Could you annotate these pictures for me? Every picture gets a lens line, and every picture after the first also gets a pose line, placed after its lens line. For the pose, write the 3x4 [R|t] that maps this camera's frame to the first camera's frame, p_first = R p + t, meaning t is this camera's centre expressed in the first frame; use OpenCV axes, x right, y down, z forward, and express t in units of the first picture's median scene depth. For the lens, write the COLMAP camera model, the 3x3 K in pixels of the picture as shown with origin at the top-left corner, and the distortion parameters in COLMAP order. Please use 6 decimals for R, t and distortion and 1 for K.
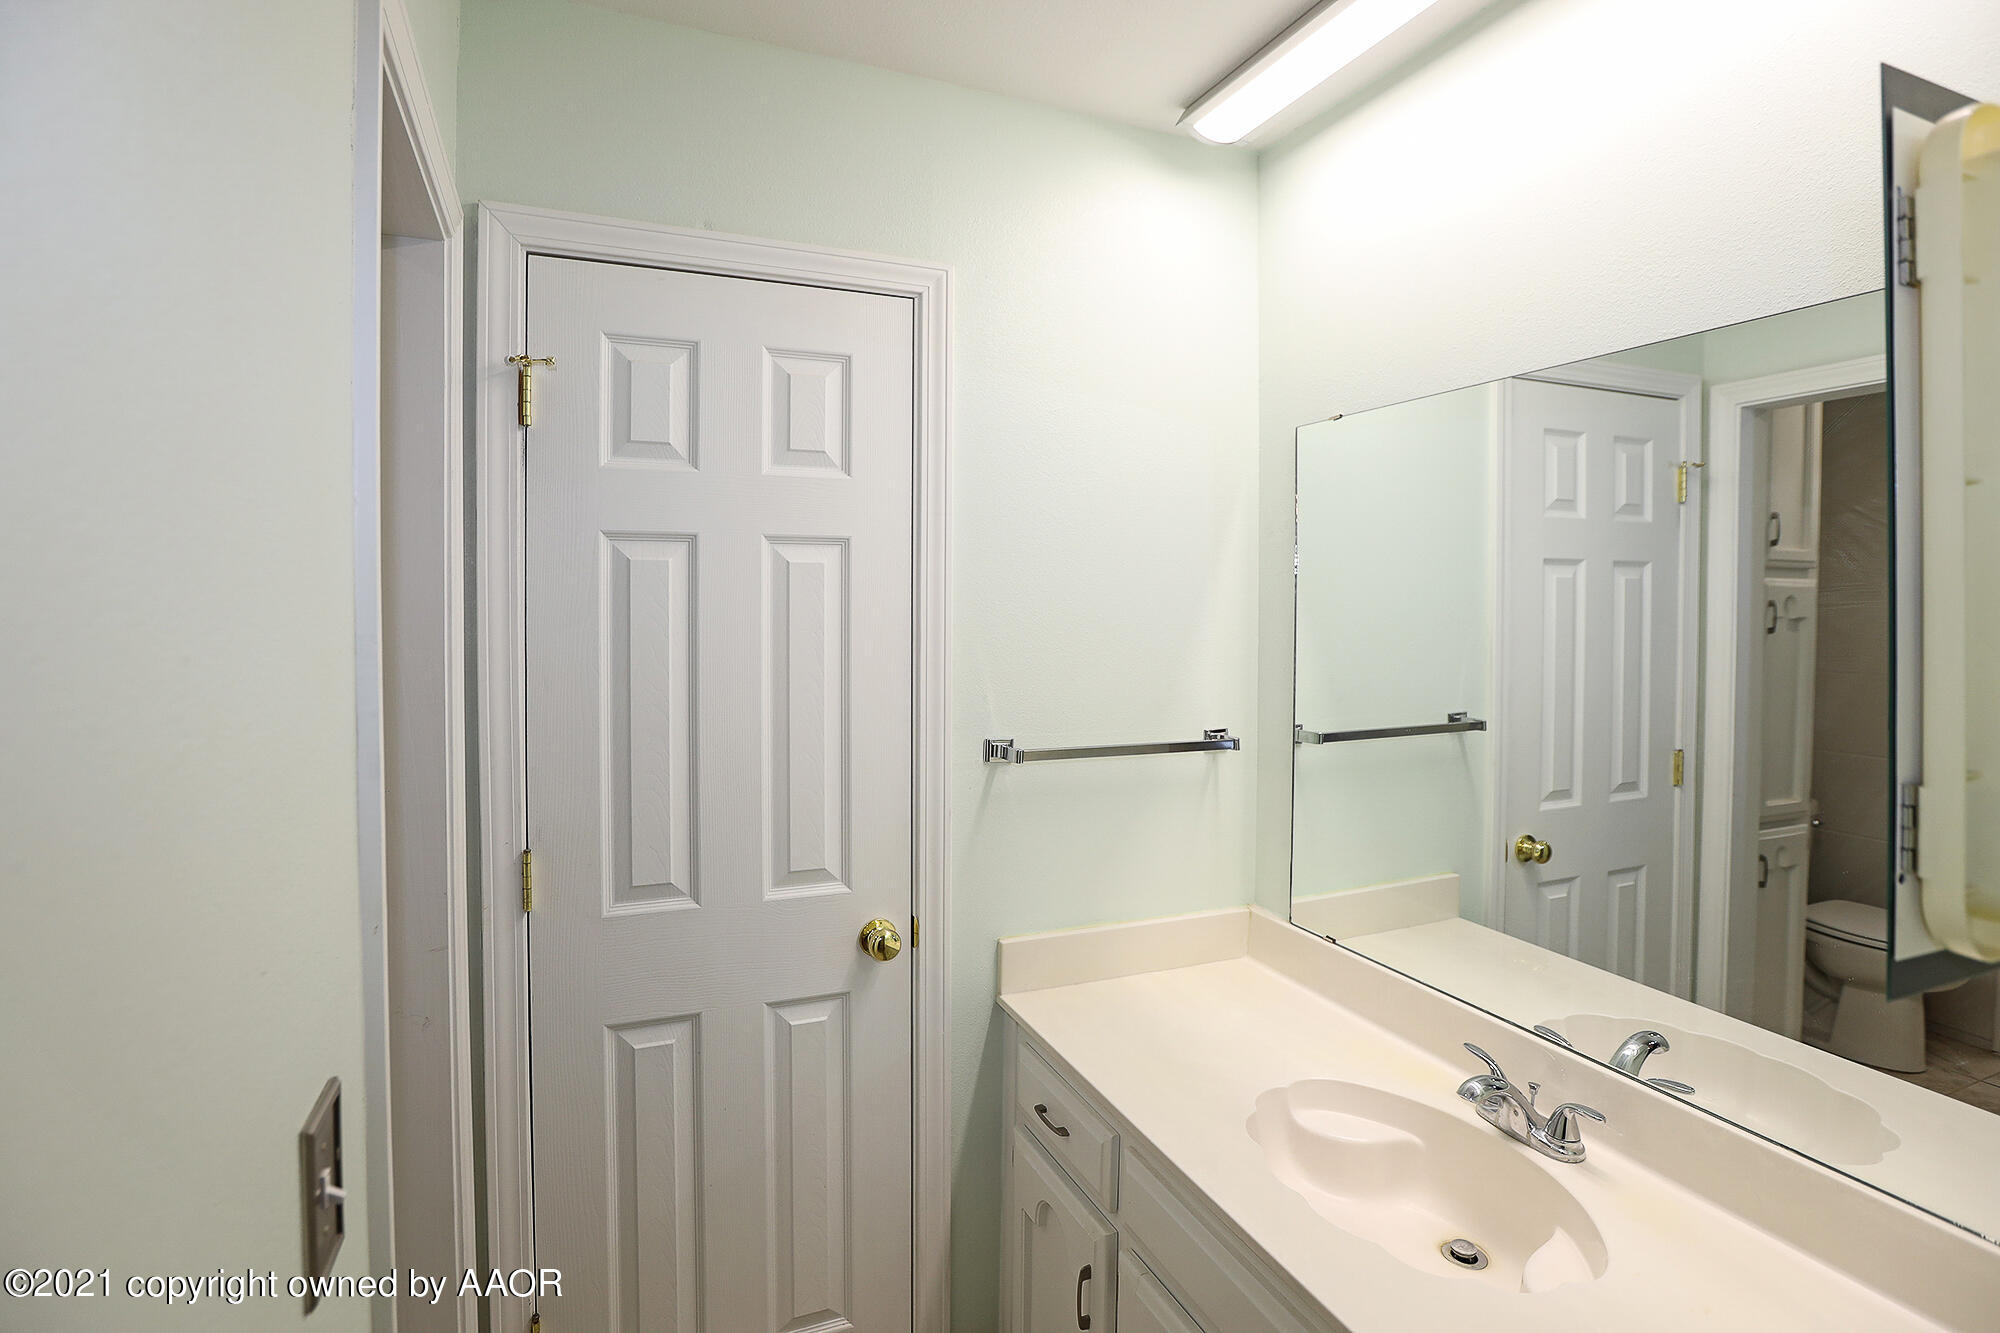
lens RADIAL K [[981.1, 0, 997.2], [0, 981.1, 615.7], [0, 0, 1]] dist [-0.001045, -0.000073]
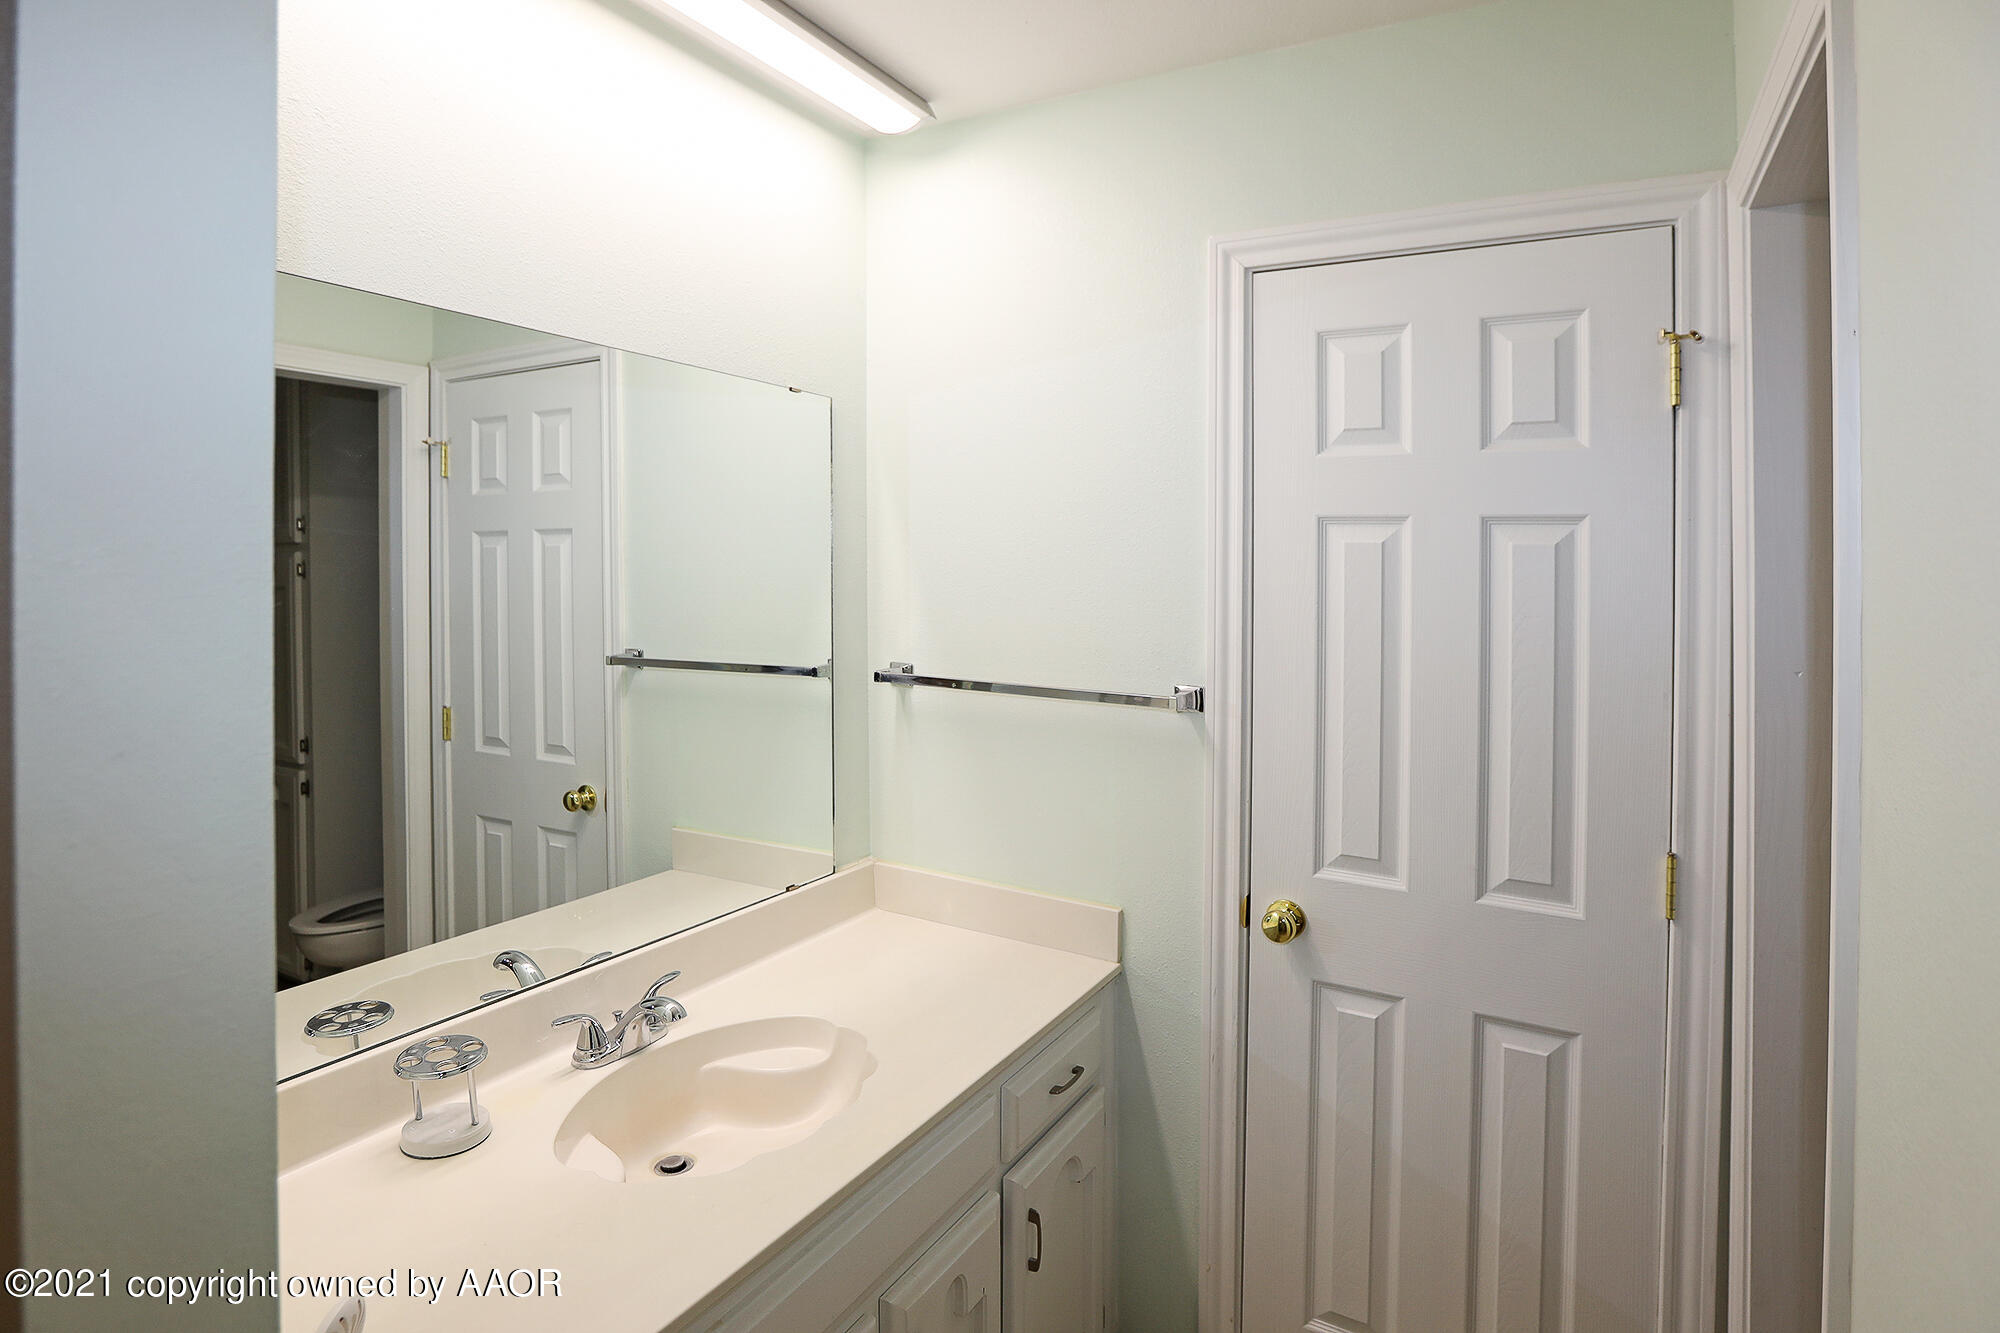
lens RADIAL K [[986.7, 0, 1003.8], [0, 986.7, 564.5], [0, 0, 1]] dist [-0.001636, -0.000267]
pose [[0.629532, -0.003876, -0.776965, 1.398619], [-0.019726, 0.999585, -0.020969, -0.006353], [0.776724, 0.028527, 0.629195, 0.551879]]
